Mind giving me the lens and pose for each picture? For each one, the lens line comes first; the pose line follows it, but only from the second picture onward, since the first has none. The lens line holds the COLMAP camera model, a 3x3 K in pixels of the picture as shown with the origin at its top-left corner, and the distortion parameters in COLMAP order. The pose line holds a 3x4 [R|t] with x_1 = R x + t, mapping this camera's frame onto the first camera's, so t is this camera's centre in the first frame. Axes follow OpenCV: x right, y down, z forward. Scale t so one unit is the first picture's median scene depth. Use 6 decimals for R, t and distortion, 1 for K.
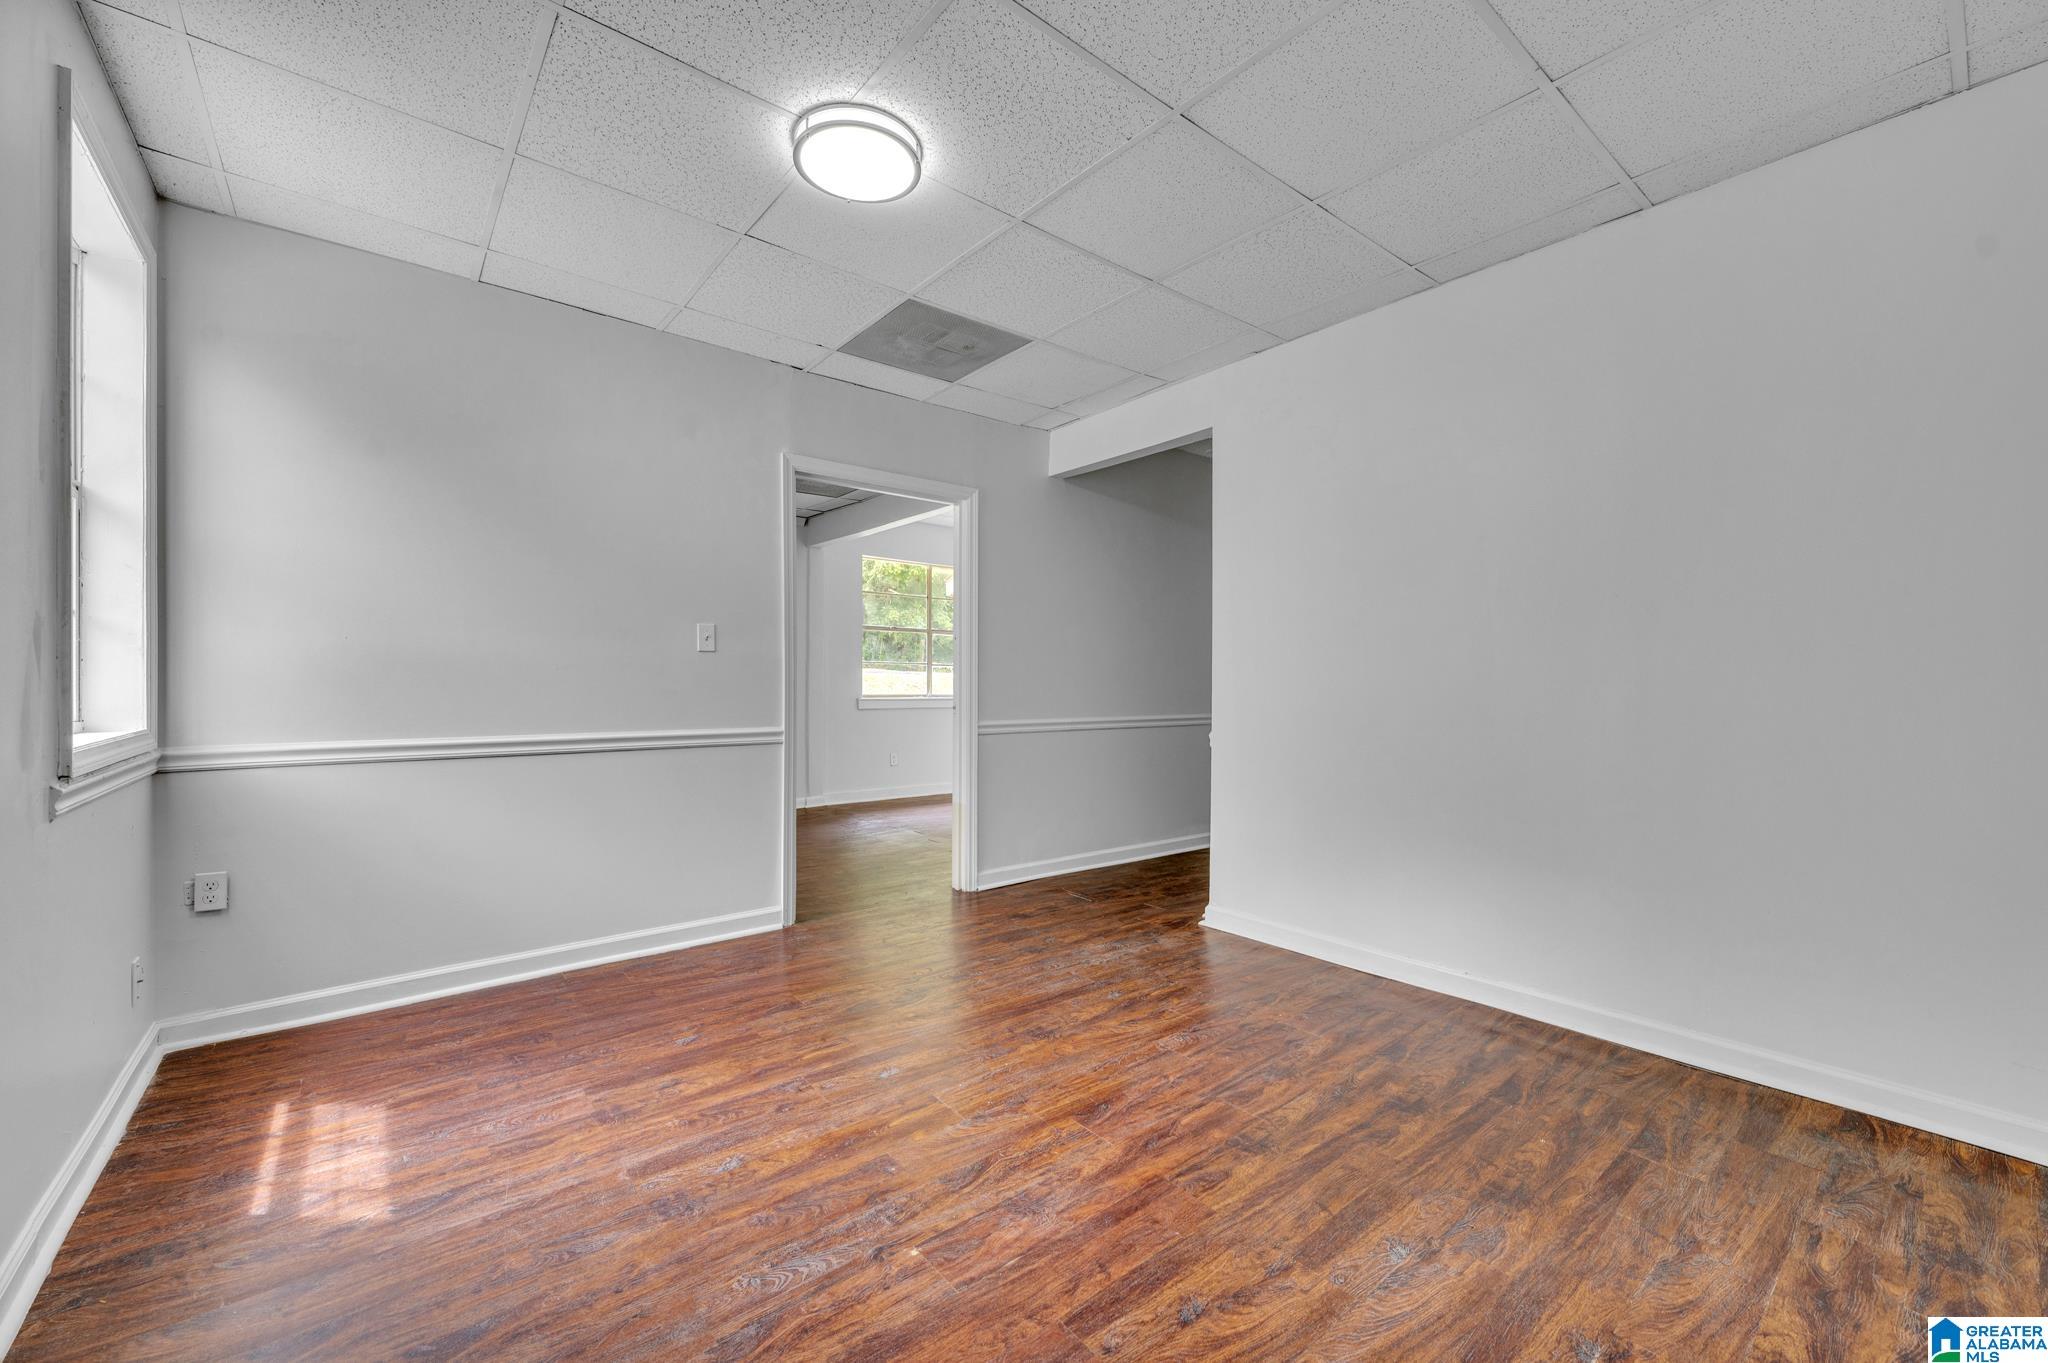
lens RADIAL K [[808.4, 0, 1022.2], [0, 808.4, 686.9], [0, 0, 1]] dist [-0.000512, -0.000532]
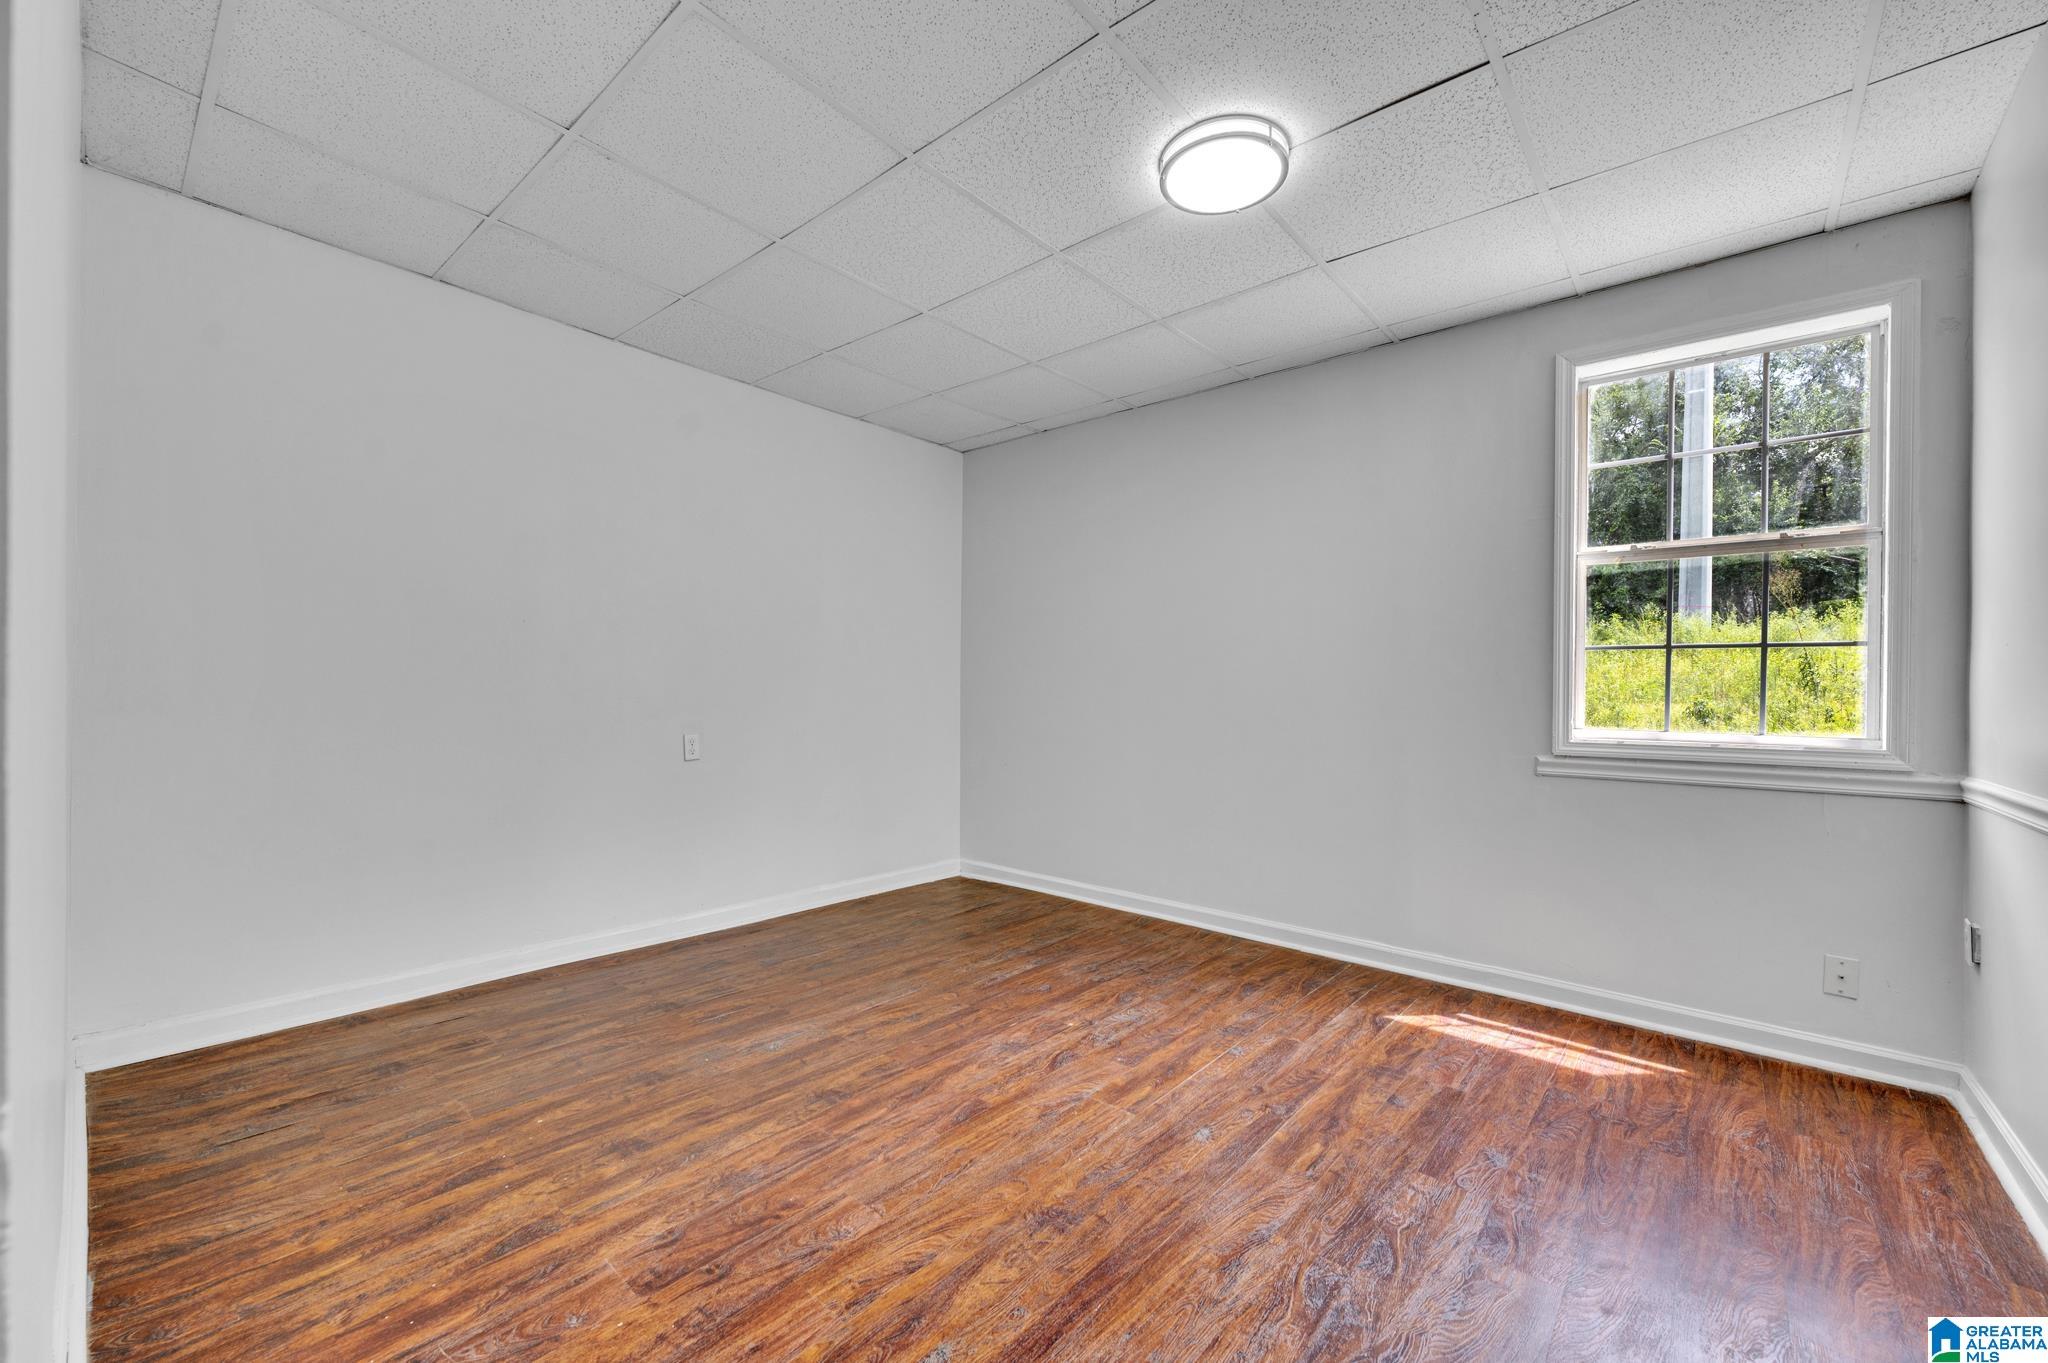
lens RADIAL K [[808.4, 0, 1022.2], [0, 808.4, 686.9], [0, 0, 1]] dist [-0.000512, -0.000532]
pose [[-0.984027, -0.019133, -0.176986, 0.218257], [-0.018842, 0.999817, -0.003324, -0.005582], [0.177017, 0.000064, -0.984208, 2.048830]]
